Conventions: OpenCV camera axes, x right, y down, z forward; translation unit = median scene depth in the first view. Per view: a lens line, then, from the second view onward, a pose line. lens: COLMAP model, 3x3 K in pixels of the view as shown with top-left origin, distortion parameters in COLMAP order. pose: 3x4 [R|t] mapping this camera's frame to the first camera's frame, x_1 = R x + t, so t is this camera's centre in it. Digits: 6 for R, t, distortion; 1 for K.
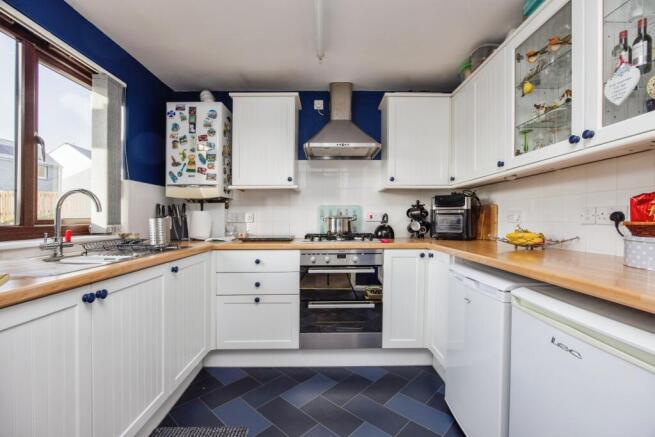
lens RADIAL K [[289.4, 0, 332.5], [0, 289.4, 212.0], [0, 0, 1]] dist [0.000259, 0.000276]
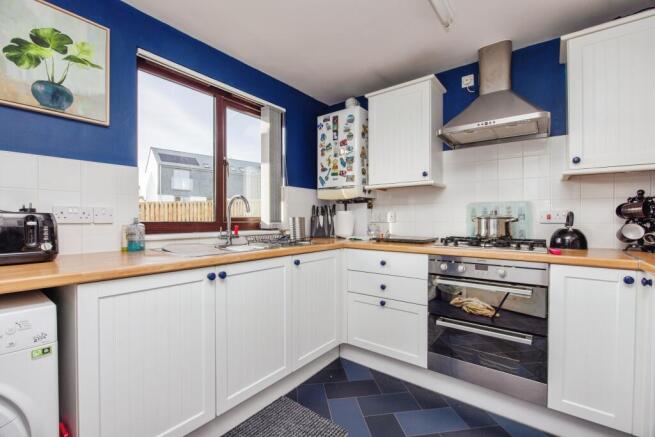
lens RADIAL K [[289.4, 0, 332.5], [0, 289.4, 212.0], [0, 0, 1]] dist [0.000259, 0.000276]
pose [[0.787076, -0.008714, -0.616794, 0.182144], [0.007637, 0.999961, -0.004382, 0.004841], [0.616809, -0.001262, 0.787112, 0.132096]]
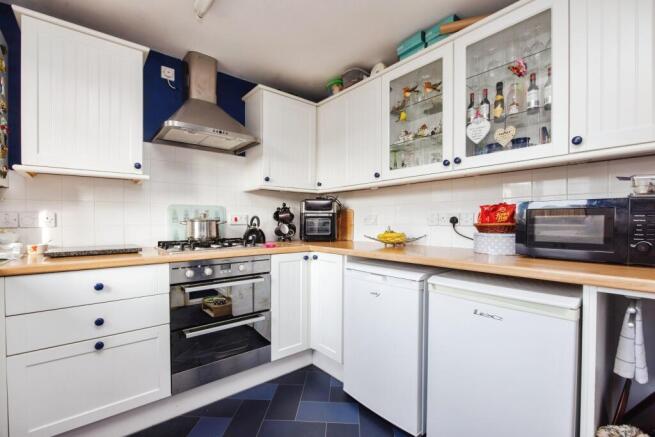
lens RADIAL K [[291.6, 0, 327.5], [0, 291.6, 218.5], [0, 0, 1]] dist [-0.000576, 0.000305]
pose [[0.779244, 0.006989, 0.626682, -0.246446], [-0.013796, 0.999887, 0.006004, 0.005246], [-0.626569, -0.013324, 0.779252, 0.151987]]
